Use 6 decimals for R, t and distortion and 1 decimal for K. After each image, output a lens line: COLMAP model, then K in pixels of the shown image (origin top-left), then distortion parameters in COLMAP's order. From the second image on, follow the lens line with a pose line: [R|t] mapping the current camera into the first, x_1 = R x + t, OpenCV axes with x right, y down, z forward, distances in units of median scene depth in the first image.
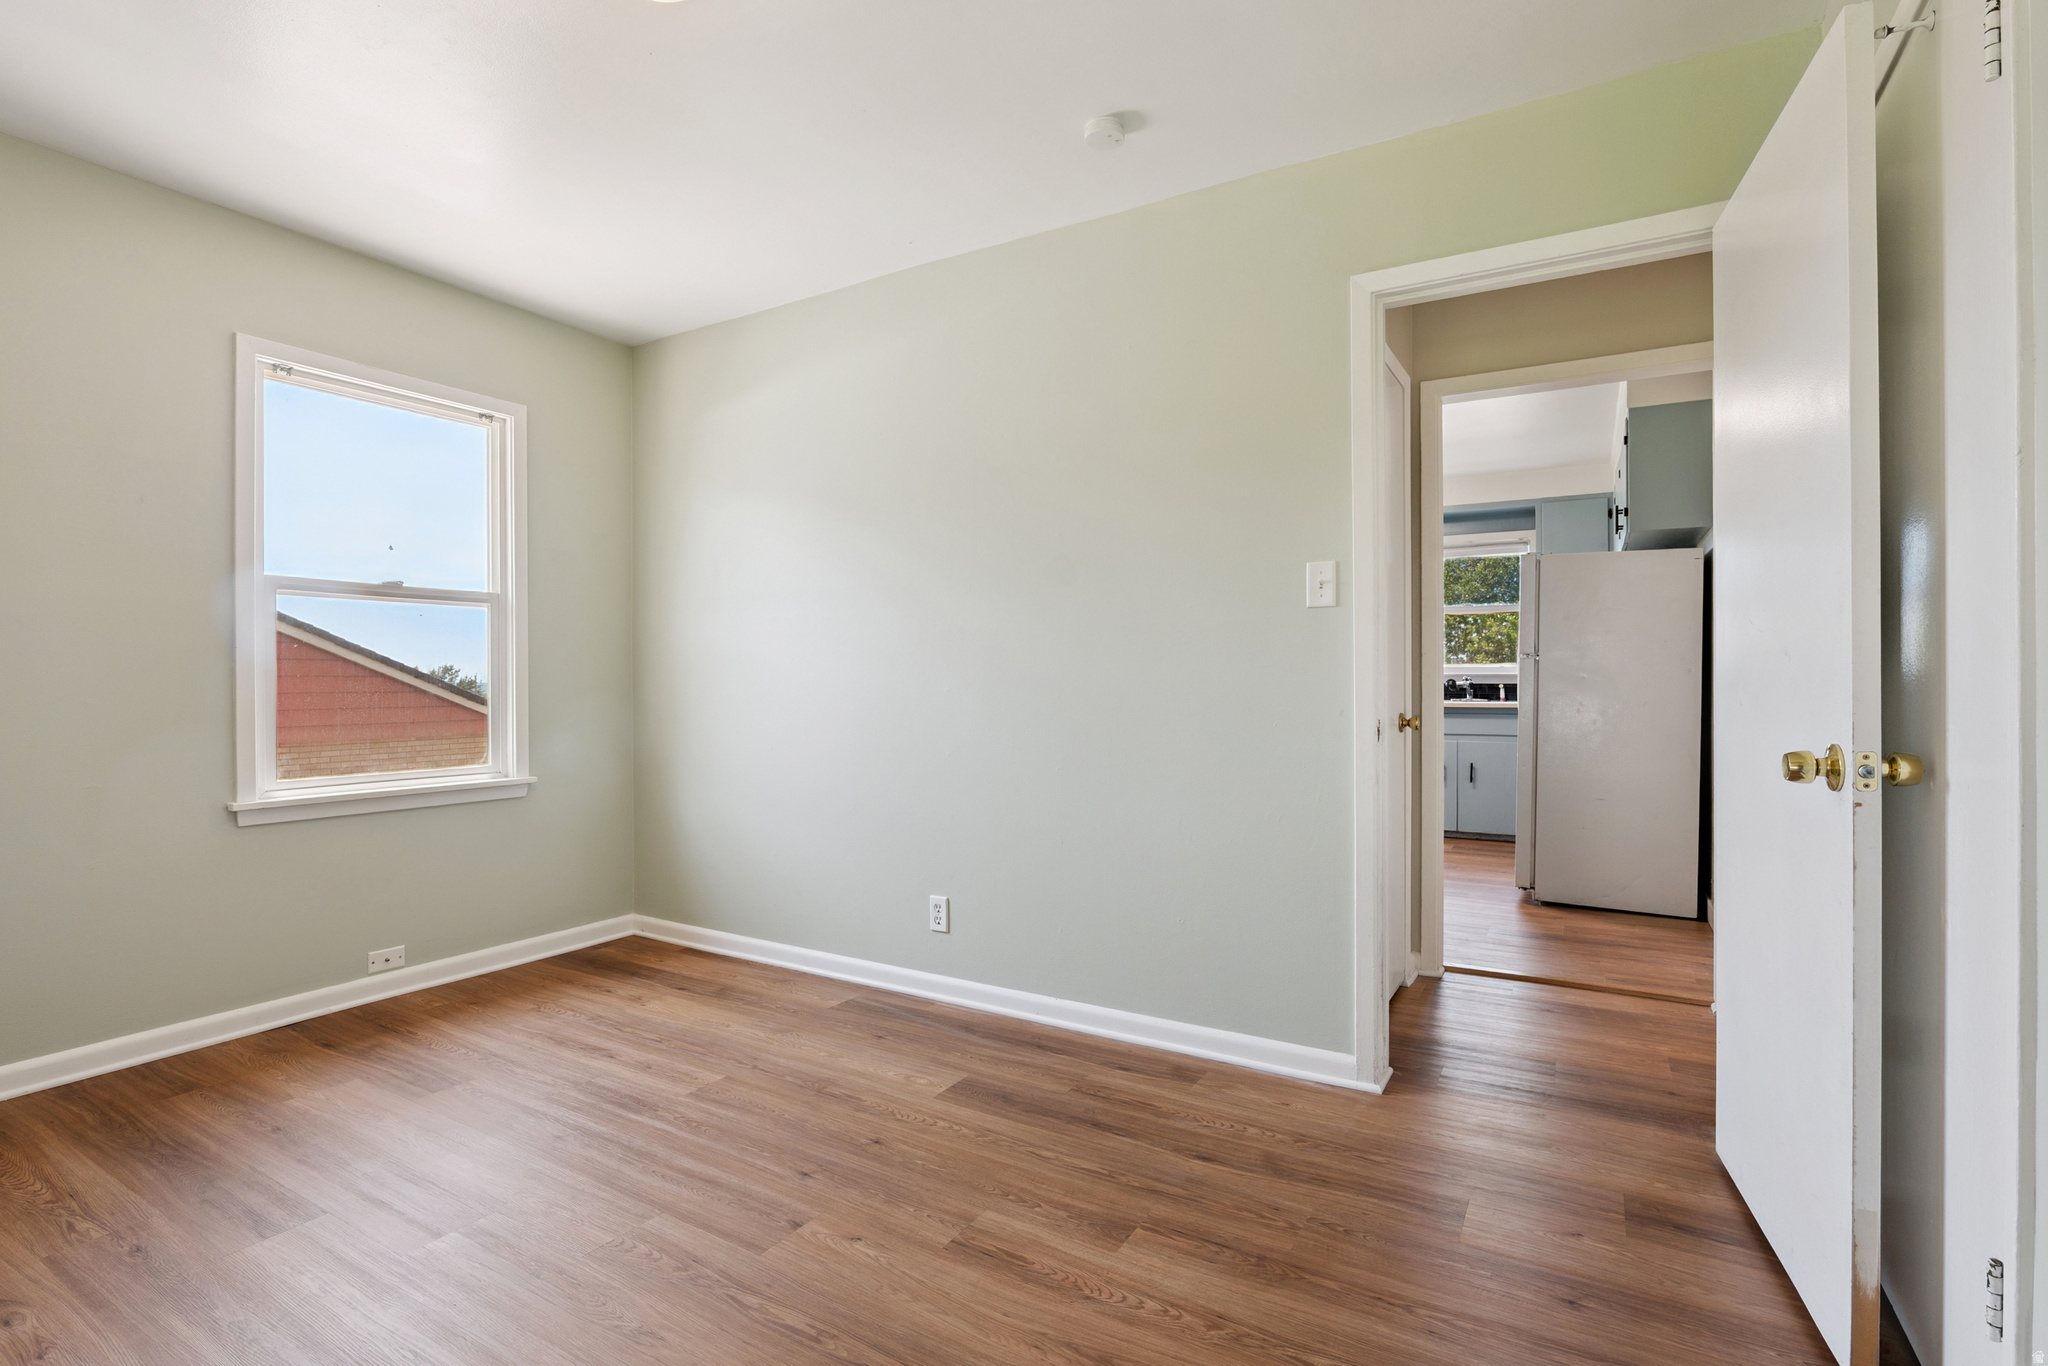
lens RADIAL K [[956.7, 0, 1030.1], [0, 956.7, 683.1], [0, 0, 1]] dist [-0.010334, -0.000411]
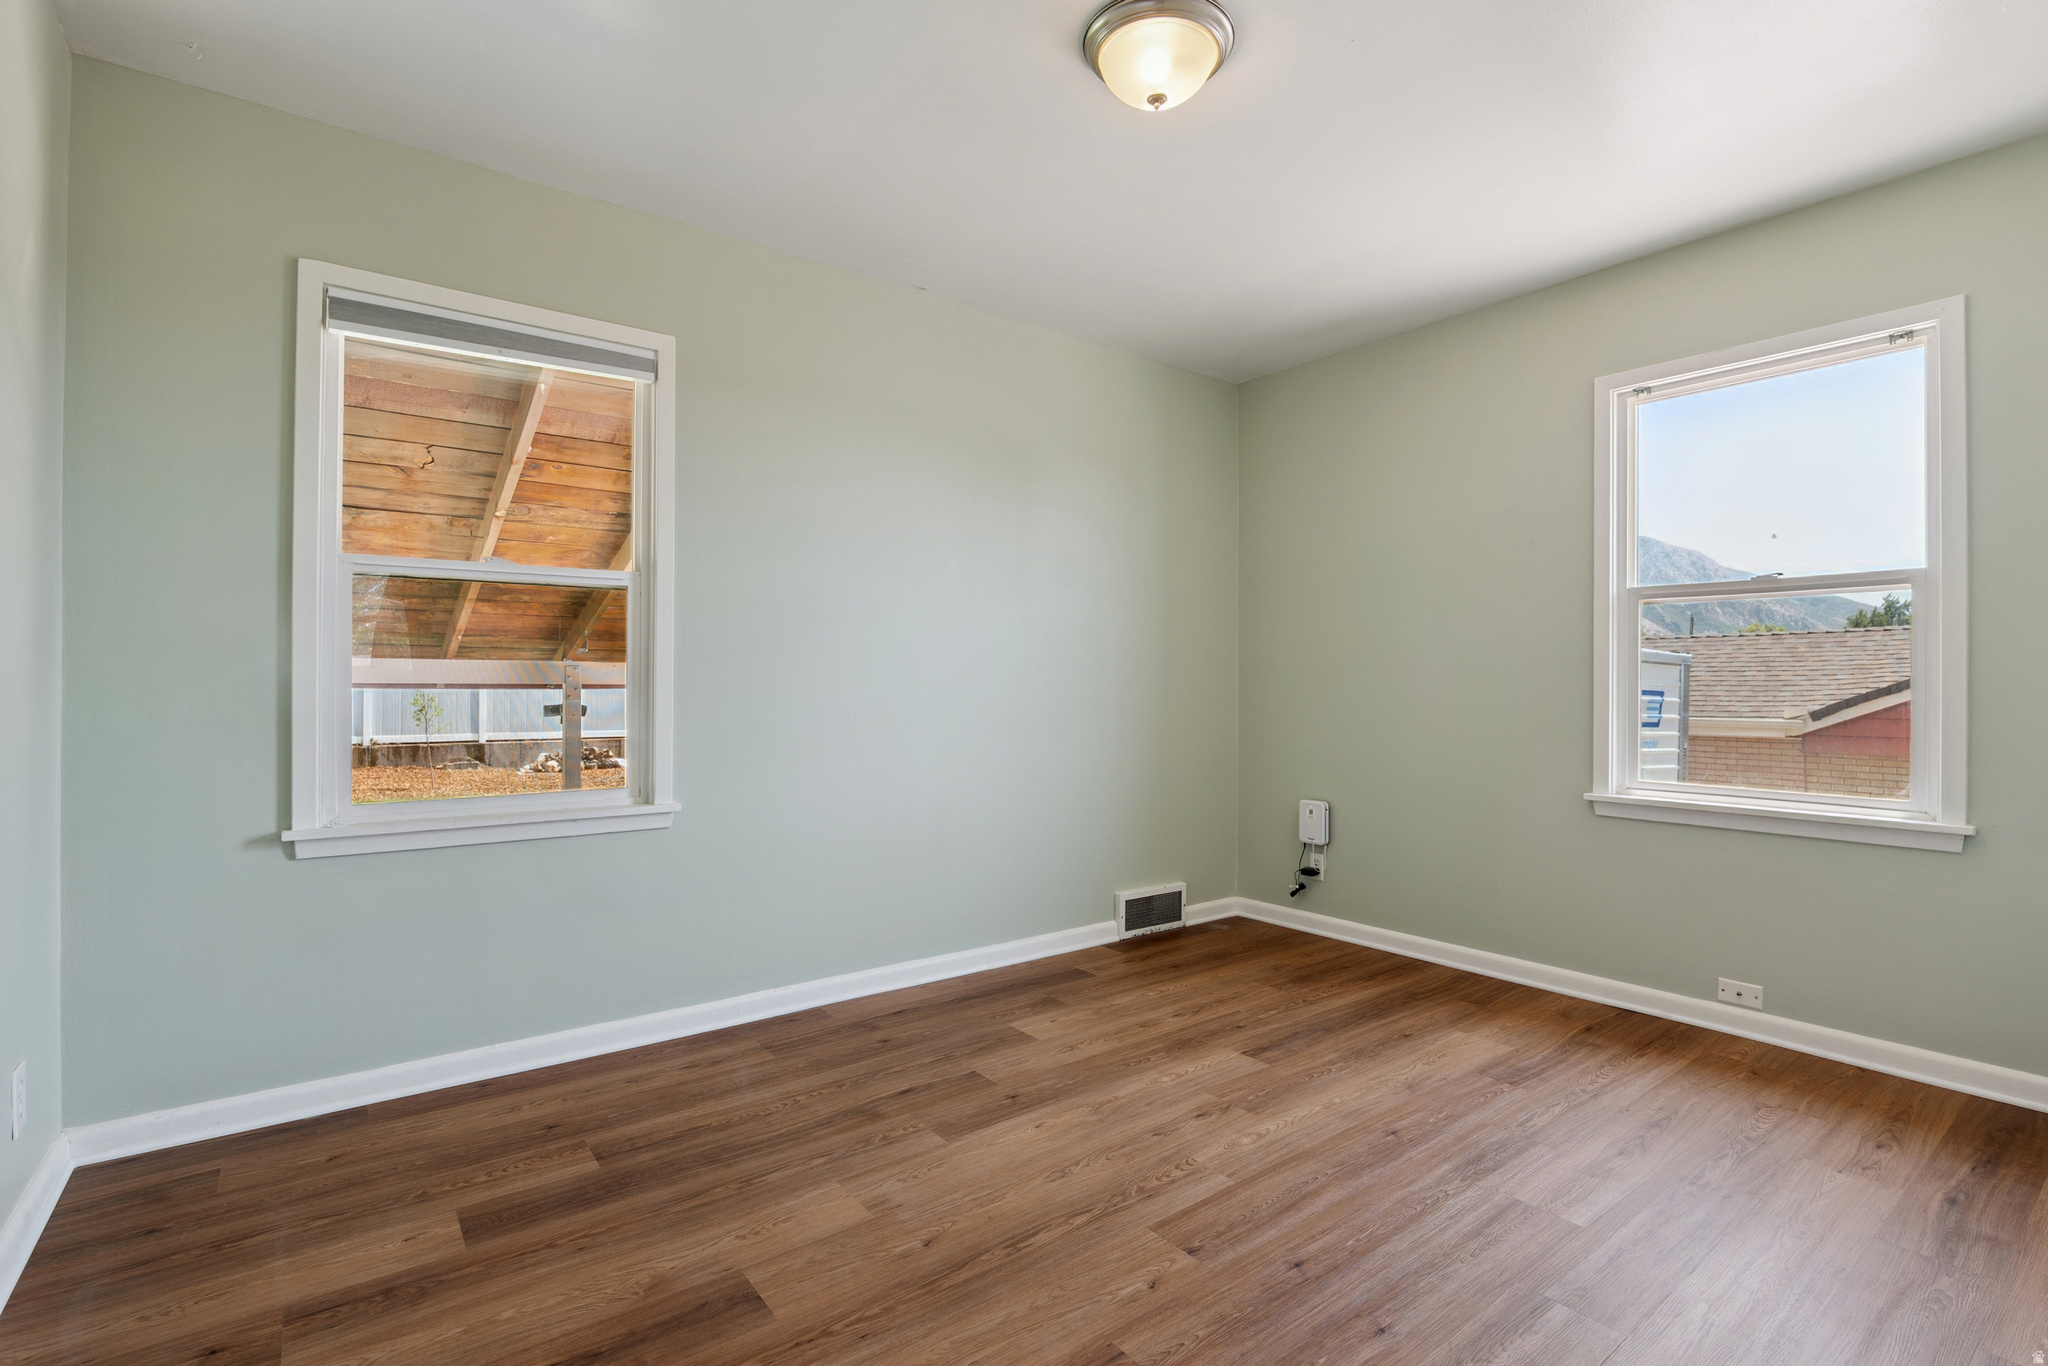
lens RADIAL K [[956.7, 0, 1030.1], [0, 956.7, 683.1], [0, 0, 1]] dist [-0.010334, -0.000411]
pose [[-0.369266, -0.000426, -0.929324, 0.468370], [-0.006003, 0.999980, 0.001927, -0.003648], [0.929304, 0.006290, -0.369261, 0.792419]]
